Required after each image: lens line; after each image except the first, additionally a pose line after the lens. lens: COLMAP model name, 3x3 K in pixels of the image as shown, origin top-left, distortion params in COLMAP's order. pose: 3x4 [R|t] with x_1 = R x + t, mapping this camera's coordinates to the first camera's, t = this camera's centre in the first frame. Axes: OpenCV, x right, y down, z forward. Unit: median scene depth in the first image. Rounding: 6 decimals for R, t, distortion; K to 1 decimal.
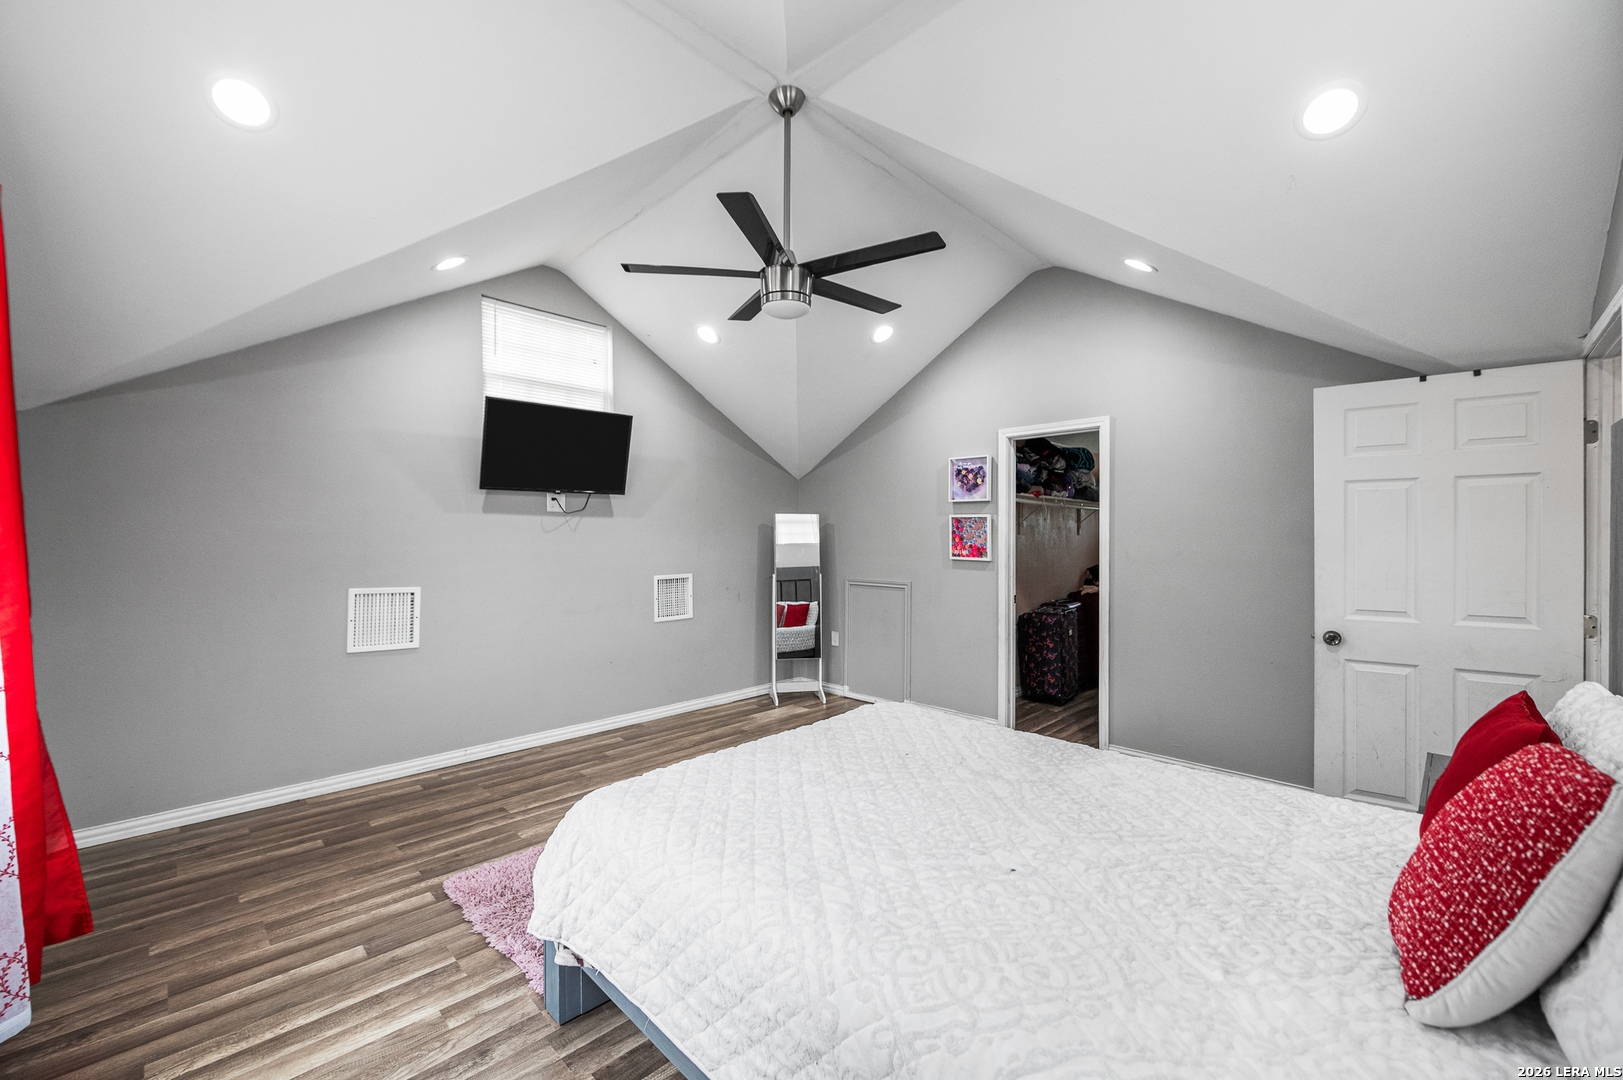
lens RADIAL K [[653.2, 0, 805.6], [0, 653.2, 529.7], [0, 0, 1]] dist [-0.008156, -0.000231]
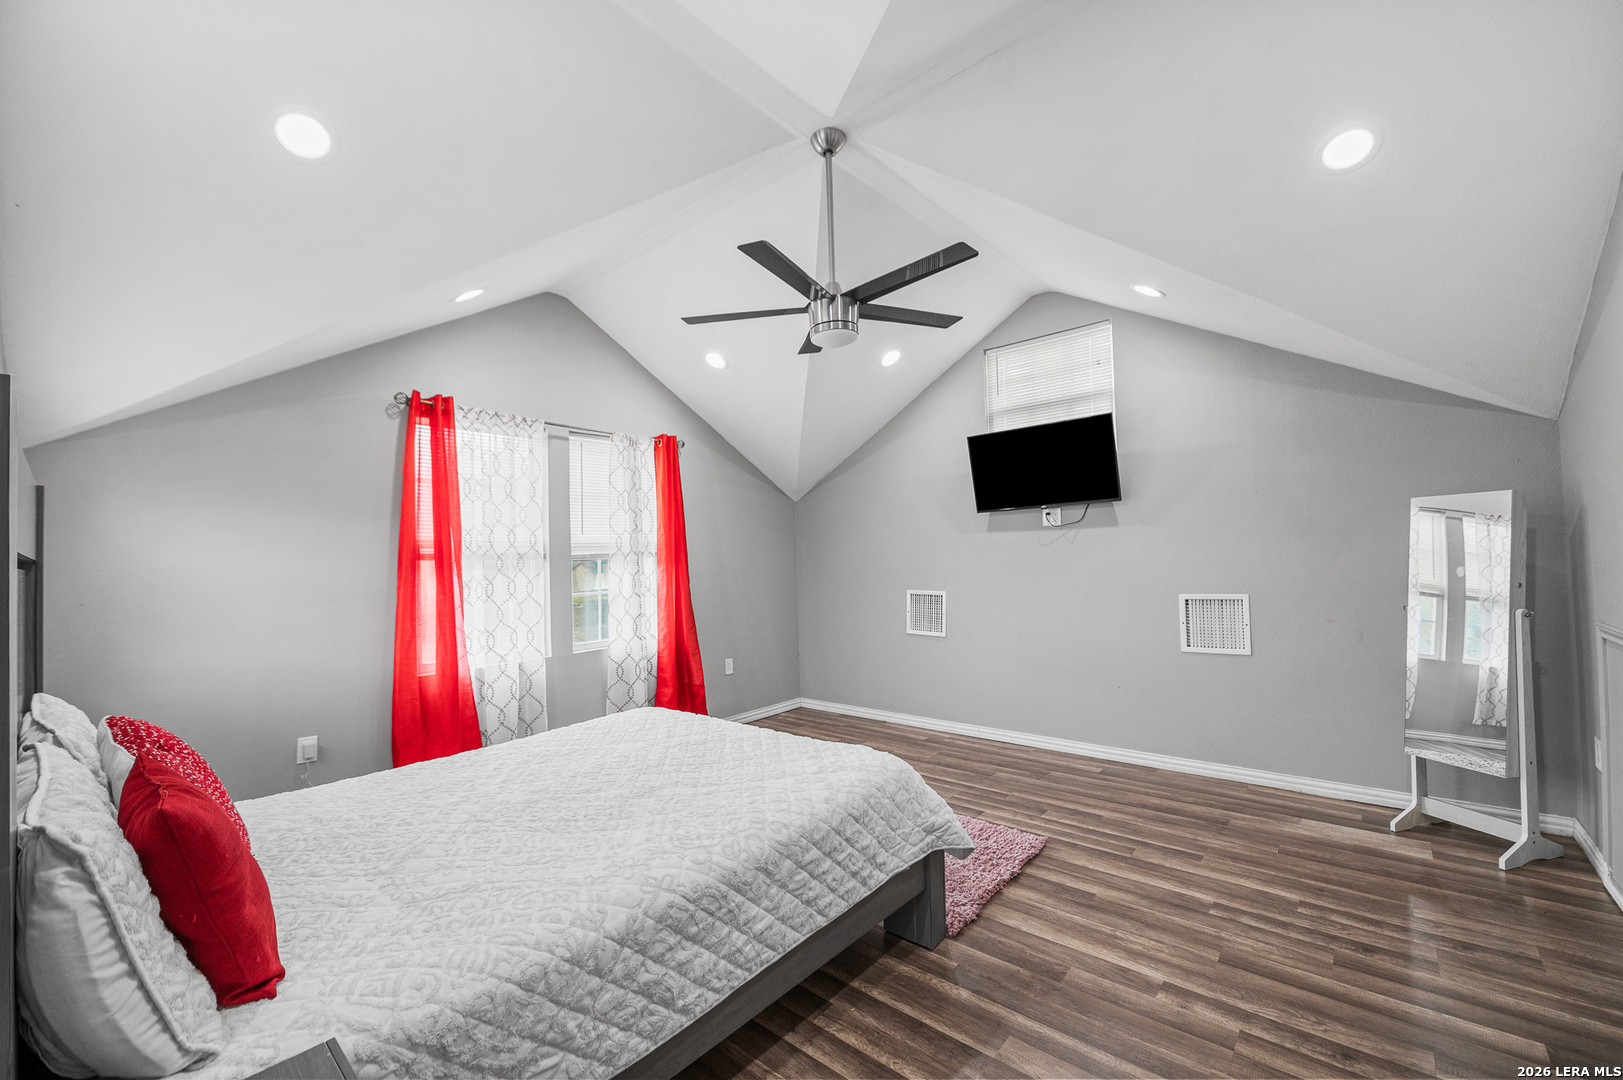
lens RADIAL K [[653.2, 0, 805.6], [0, 653.2, 529.7], [0, 0, 1]] dist [-0.008156, -0.000231]
pose [[0.061775, -0.034874, -0.997481, 0.671230], [0.050266, 0.998230, -0.031787, -0.009119], [0.996824, -0.048176, 0.063419, 0.595144]]
